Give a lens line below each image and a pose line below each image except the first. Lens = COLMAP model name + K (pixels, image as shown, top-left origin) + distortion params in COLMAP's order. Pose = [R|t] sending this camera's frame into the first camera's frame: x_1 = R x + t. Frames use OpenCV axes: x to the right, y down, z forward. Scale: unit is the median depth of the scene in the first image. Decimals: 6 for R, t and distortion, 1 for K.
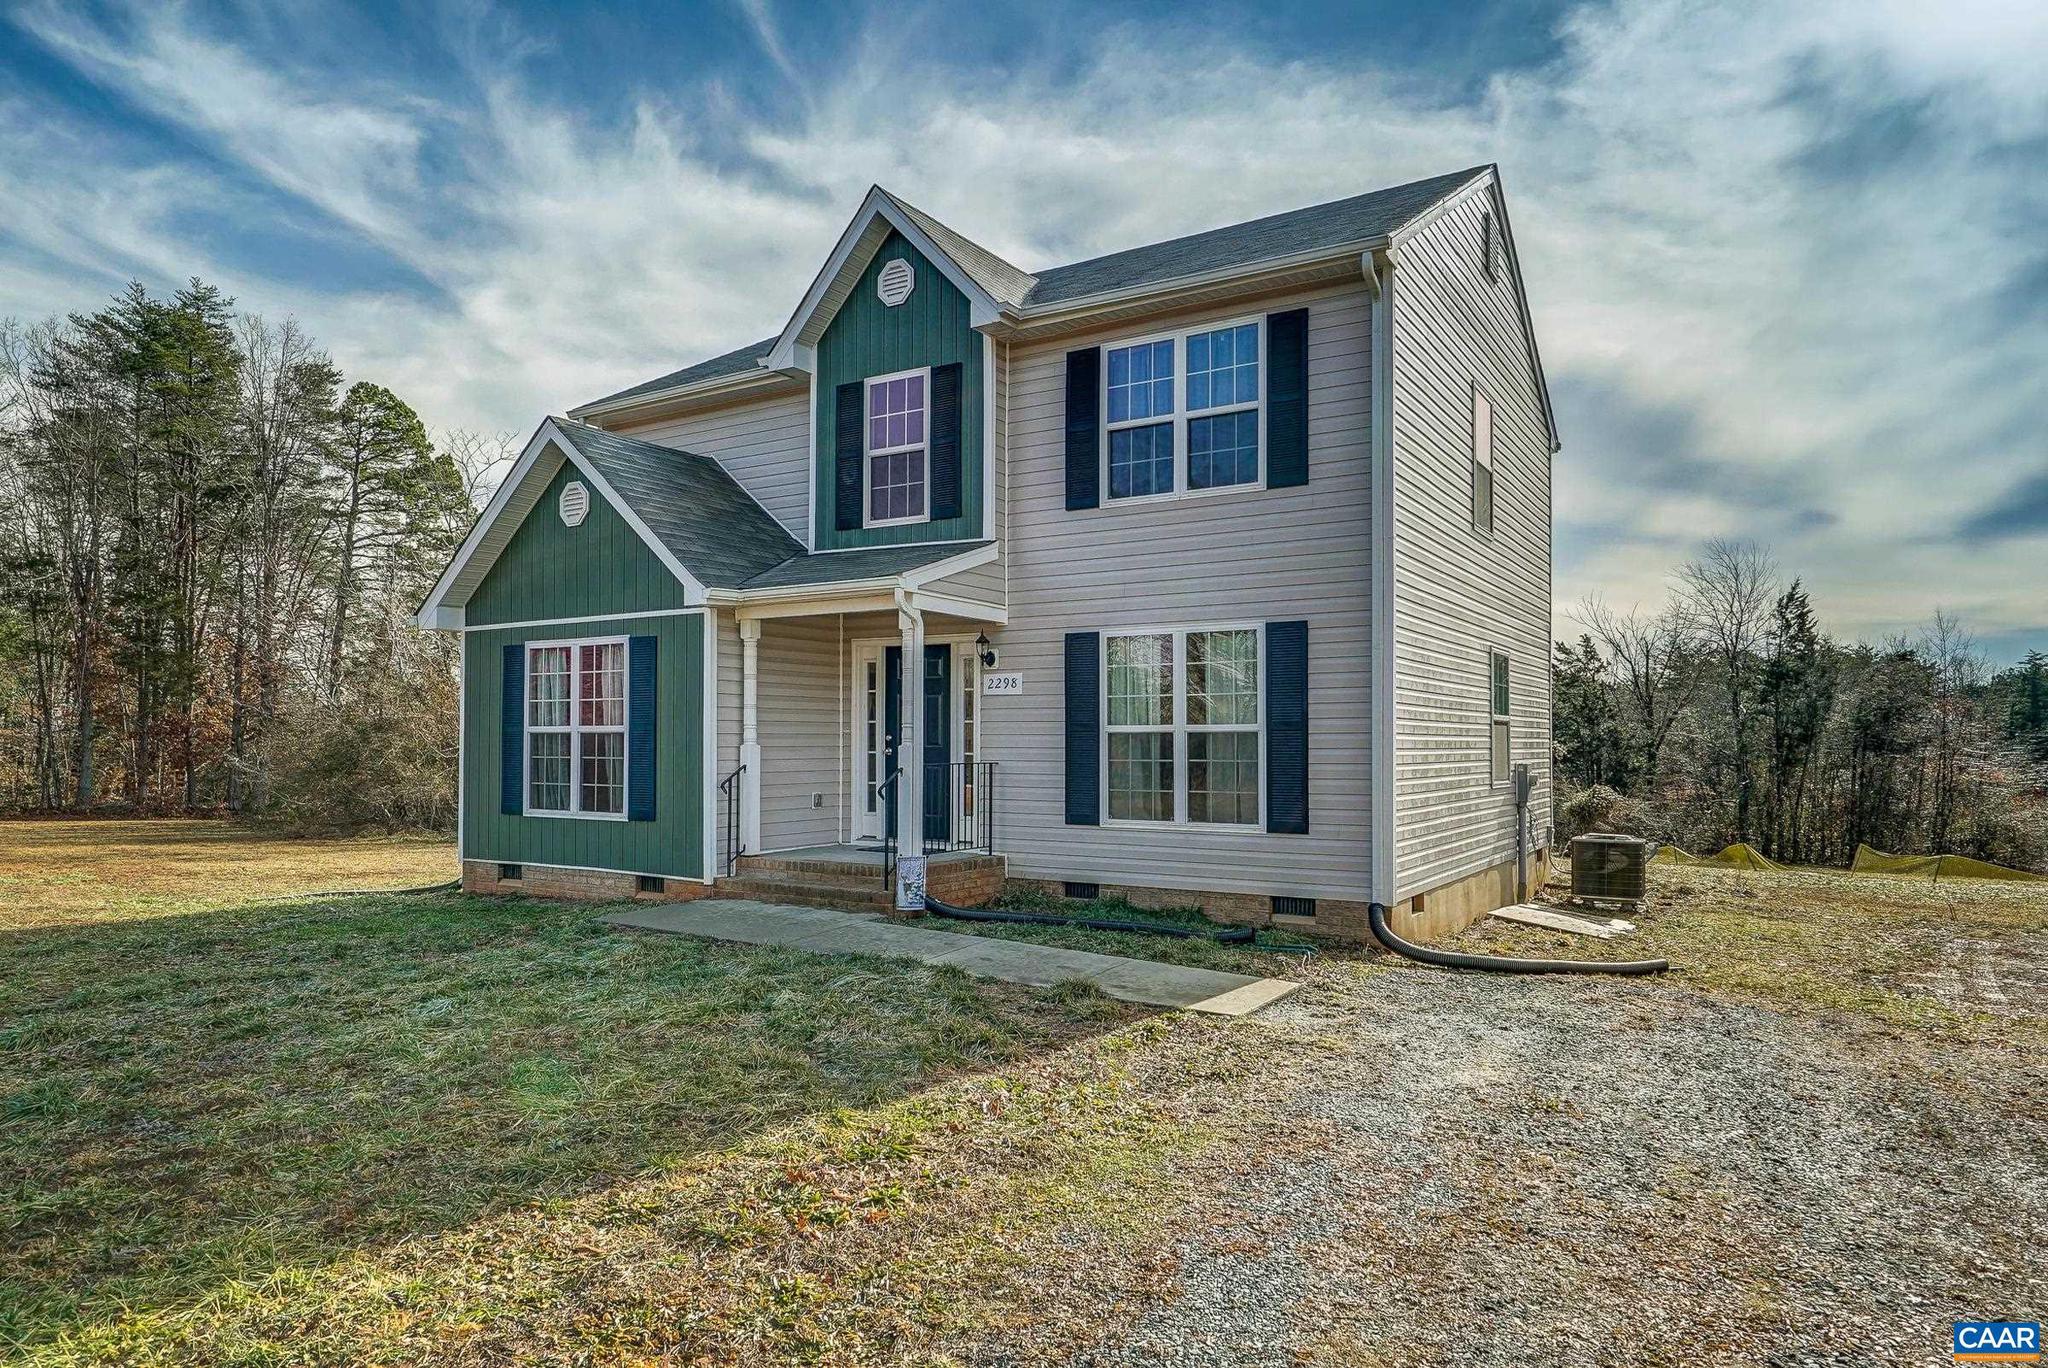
lens RADIAL K [[1242.1, 0, 1030.3], [0, 1242.1, 720.2], [0, 0, 1]] dist [0.009486, 0.000955]
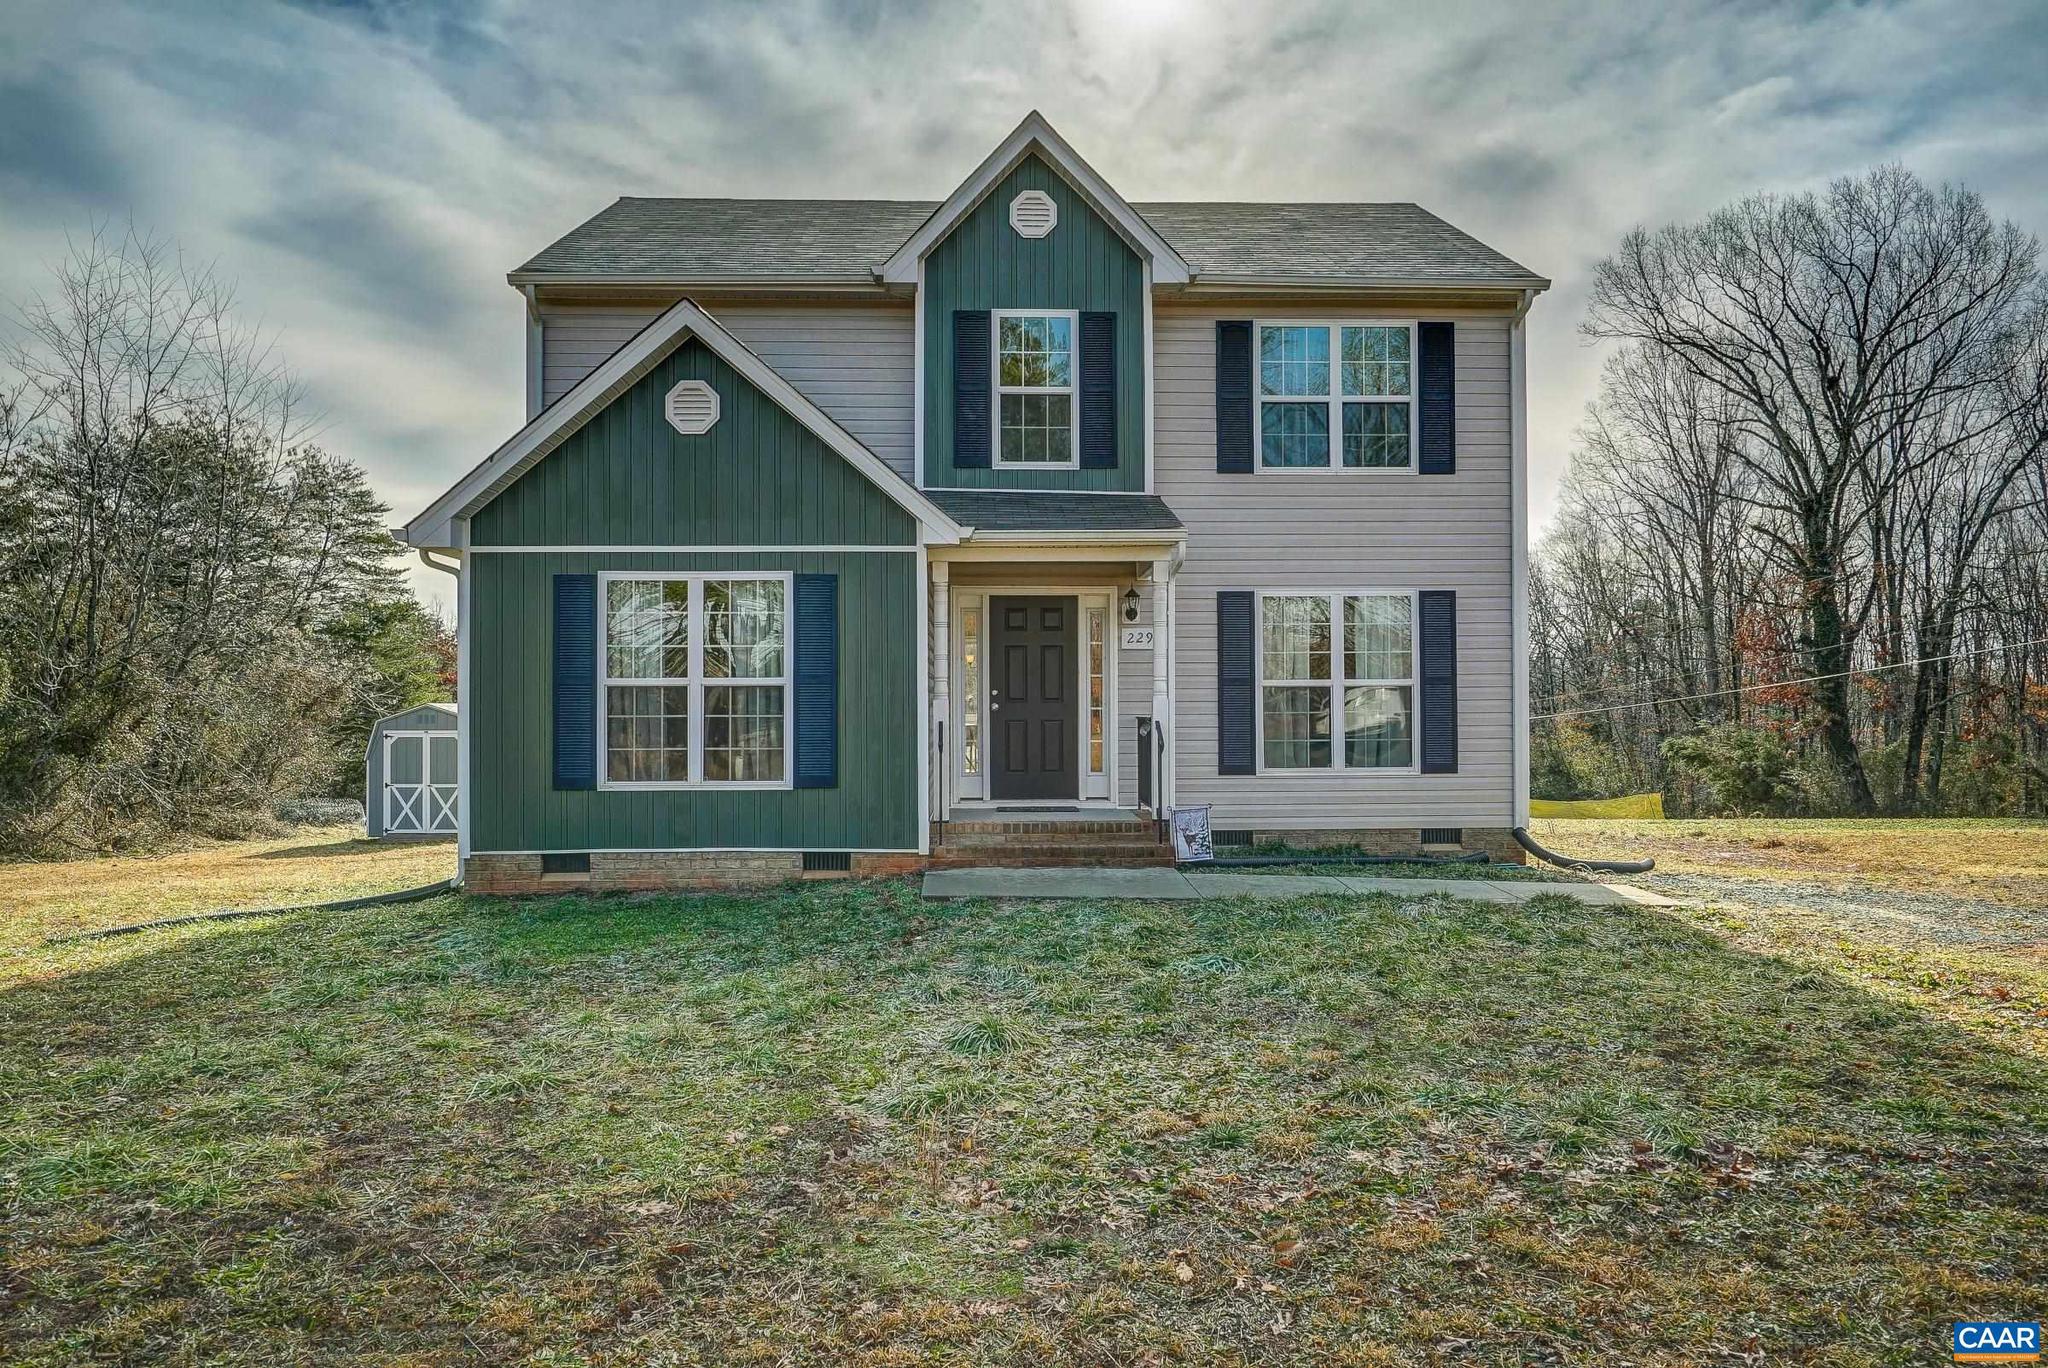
lens RADIAL K [[1406.4, 0, 1024.1], [0, 1406.4, 690.9], [0, 0, 1]] dist [0.004164, -0.001613]
pose [[0.830434, 0.001512, 0.557115, -0.743179], [-0.004014, 0.999987, 0.003269, 0.009934], [-0.557103, -0.004951, 0.830429, 0.111357]]
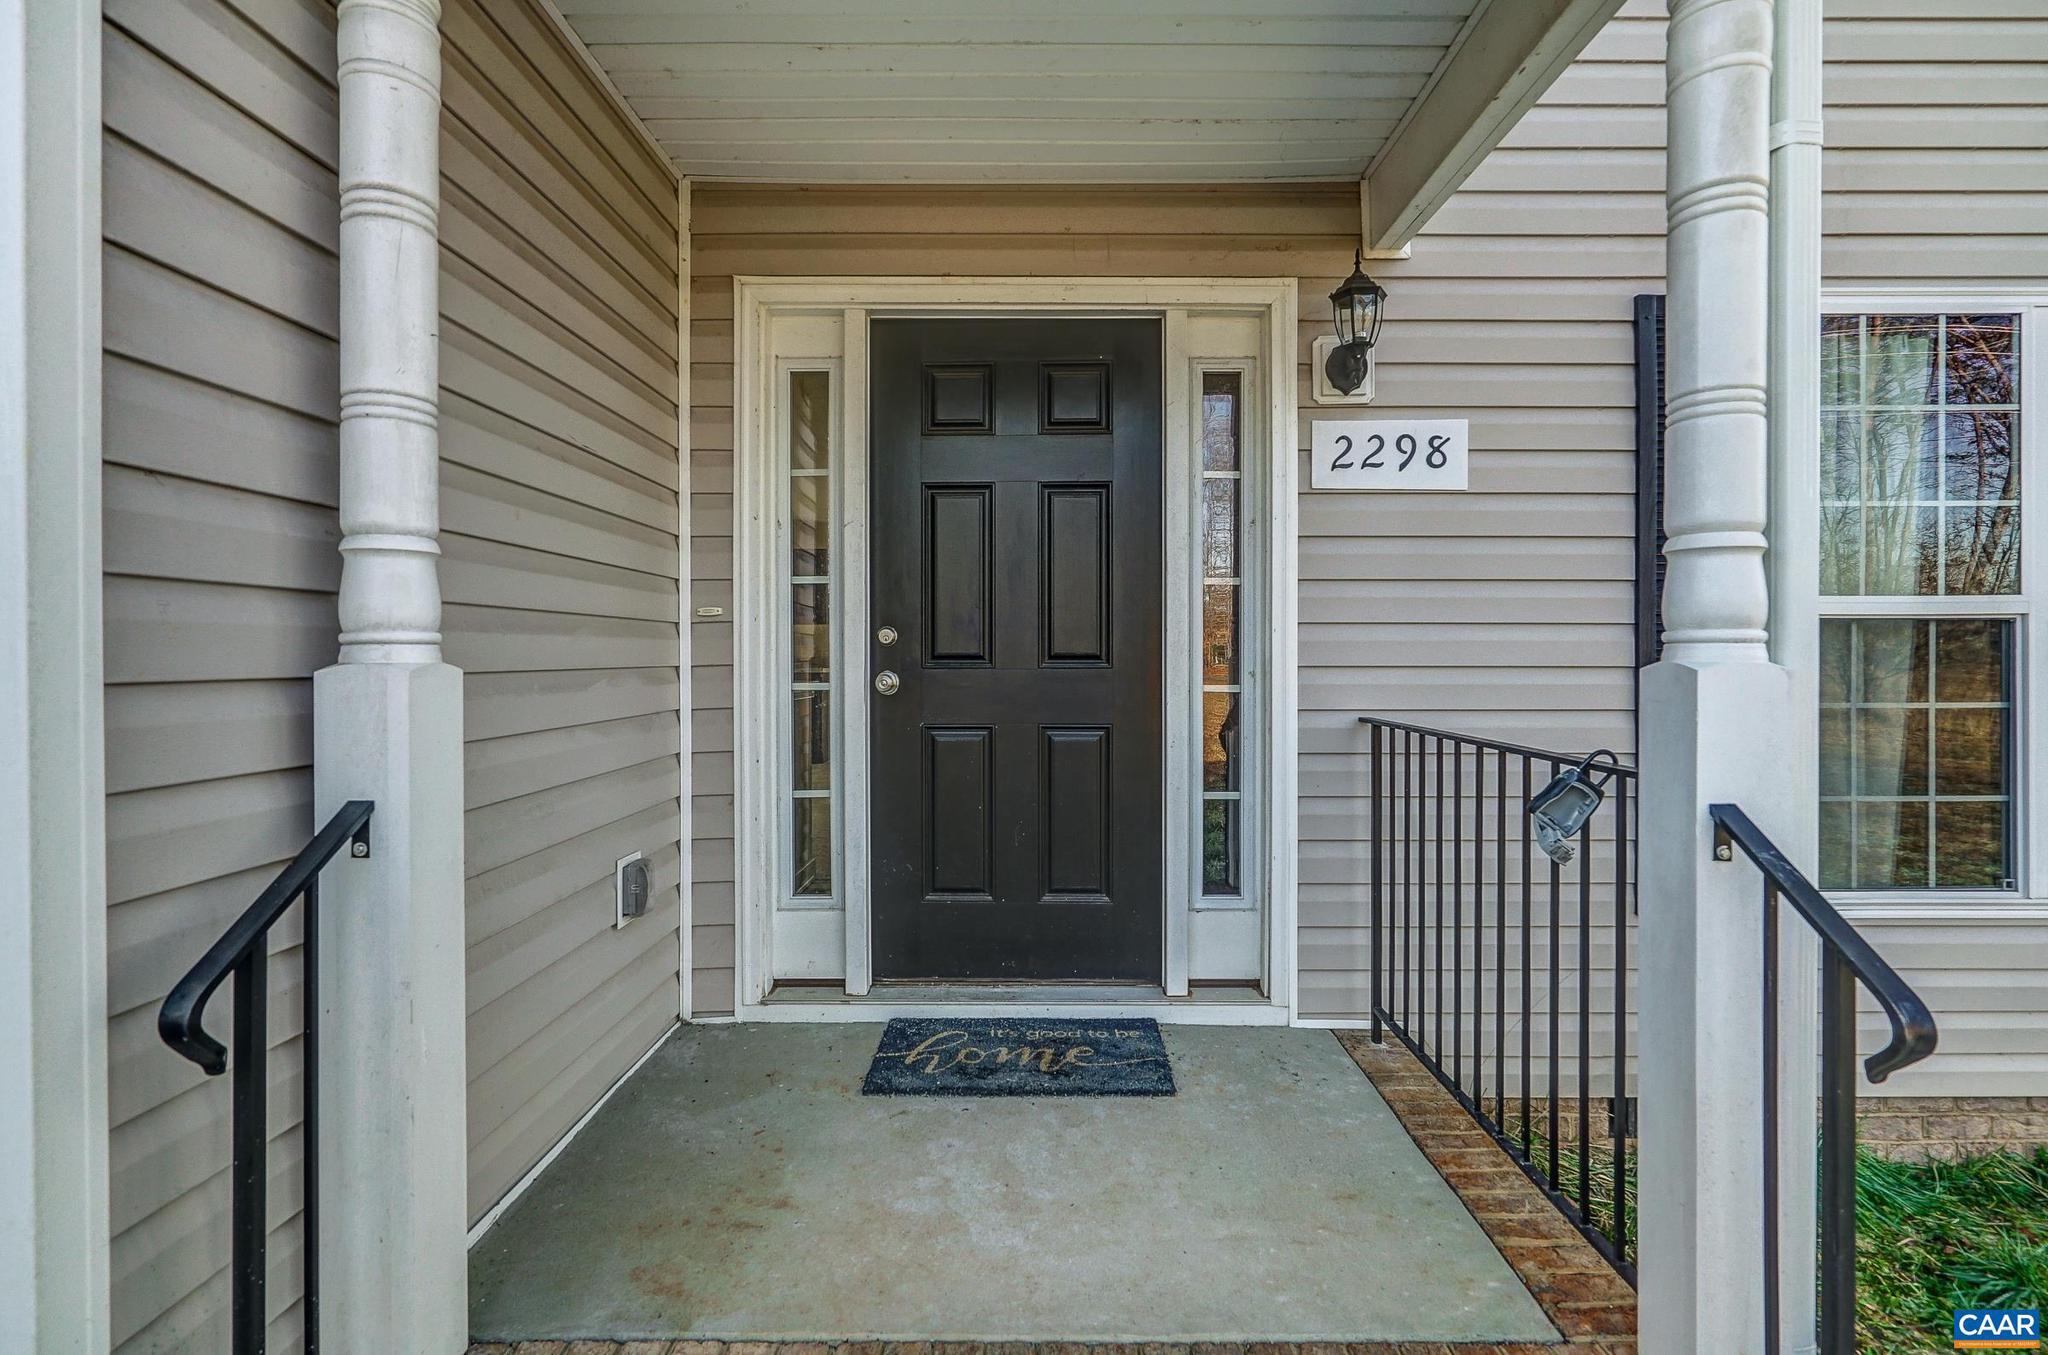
lens RADIAL K [[962.7, 0, 1019.3], [0, 962.7, 659.0], [0, 0, 1]] dist [-0.008257, 0.004339]
pose [[0.850157, -0.004987, 0.526505, -0.221486], [-0.005846, 0.999804, 0.018909, 0.016256], [-0.526497, -0.019154, 0.849961, 0.857619]]
